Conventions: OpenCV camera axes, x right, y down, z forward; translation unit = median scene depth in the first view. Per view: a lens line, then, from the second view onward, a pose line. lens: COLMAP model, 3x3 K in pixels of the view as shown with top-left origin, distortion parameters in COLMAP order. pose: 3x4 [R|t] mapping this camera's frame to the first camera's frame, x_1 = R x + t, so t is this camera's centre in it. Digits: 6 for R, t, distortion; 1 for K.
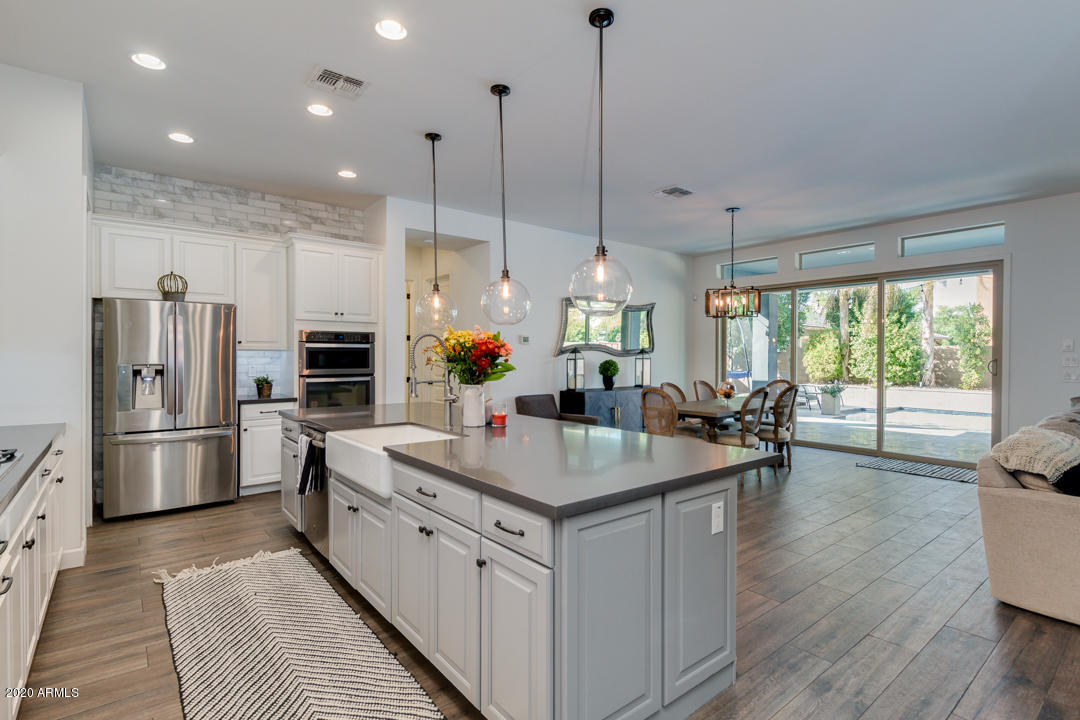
lens RADIAL K [[518.3, 0, 542.1], [0, 518.3, 360.1], [0, 0, 1]] dist [0.008082, 0.000099]
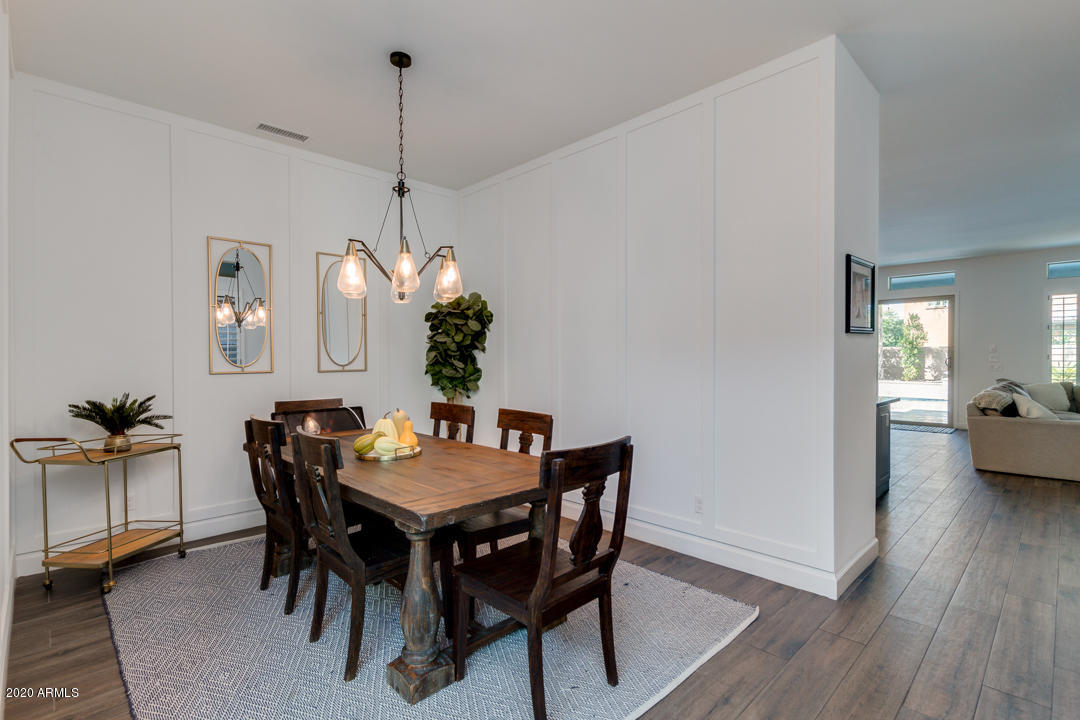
lens RADIAL K [[518.3, 0, 536.9], [0, 518.3, 360.9], [0, 0, 1]] dist [0.008082, 0.000099]
pose [[0.995279, 0.000699, 0.097051, -0.532517], [-0.001205, 0.999986, 0.005151, 0.003018], [-0.097046, -0.005244, 0.995266, -0.451396]]
